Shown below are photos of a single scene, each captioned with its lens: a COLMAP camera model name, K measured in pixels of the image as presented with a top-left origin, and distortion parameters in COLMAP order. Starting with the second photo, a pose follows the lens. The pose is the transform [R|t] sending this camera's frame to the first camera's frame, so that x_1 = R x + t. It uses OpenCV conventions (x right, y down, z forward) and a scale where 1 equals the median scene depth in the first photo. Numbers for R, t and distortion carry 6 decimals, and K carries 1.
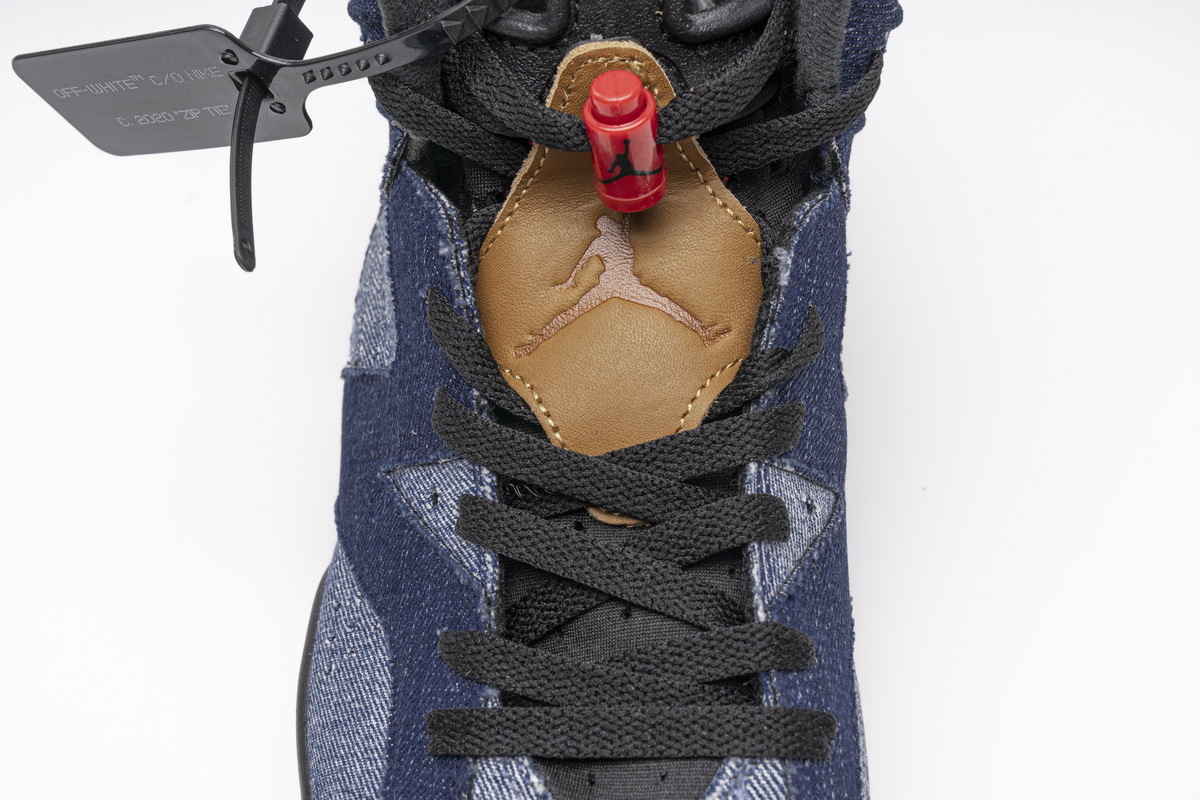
lens RADIAL K [[1783.5, 0, 600.0], [0, 1783.5, 400.0], [0, 0, 1]] dist [0.014657, 0.000683]
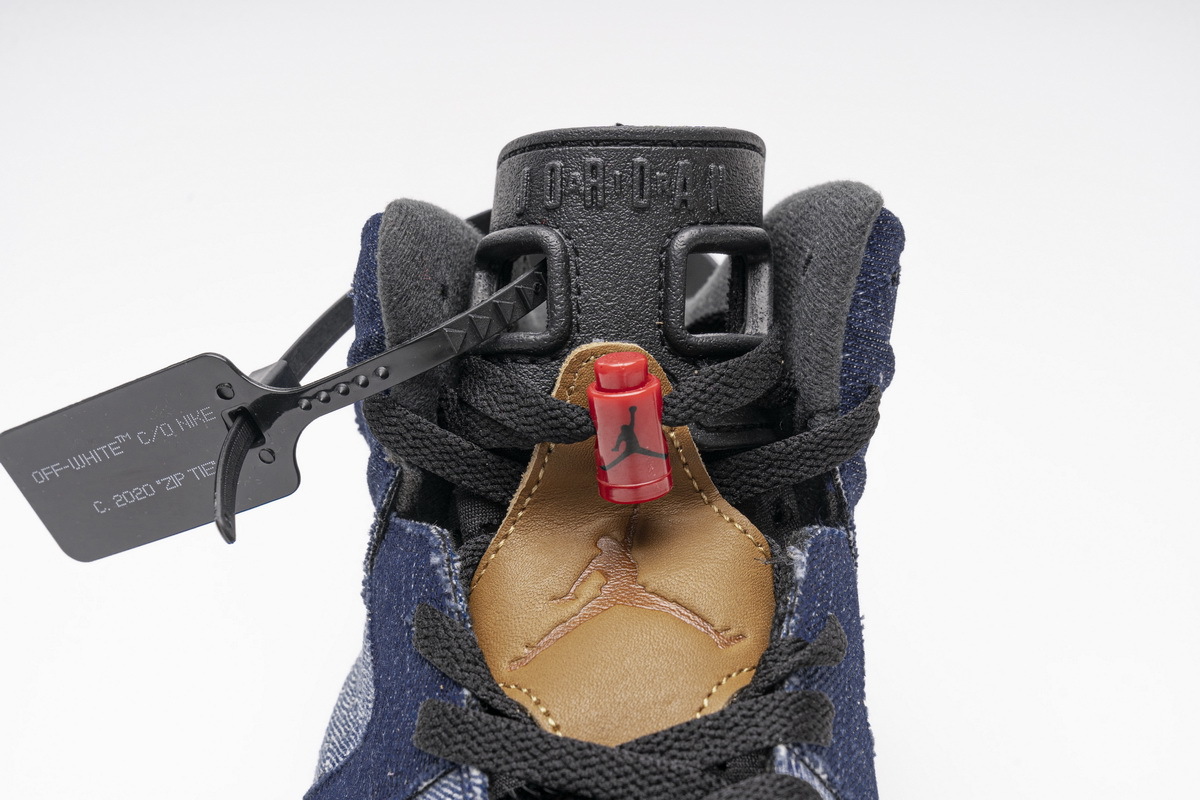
lens RADIAL K [[1783.5, 0, 600.0], [0, 1783.5, 400.0], [0, 0, 1]] dist [0.014657, 0.000683]
pose [[0.999274, 0.006852, 0.037477, -0.037984], [0.014510, 0.841101, -0.540683, 0.364528], [-0.035227, 0.540834, 0.840391, 0.168633]]
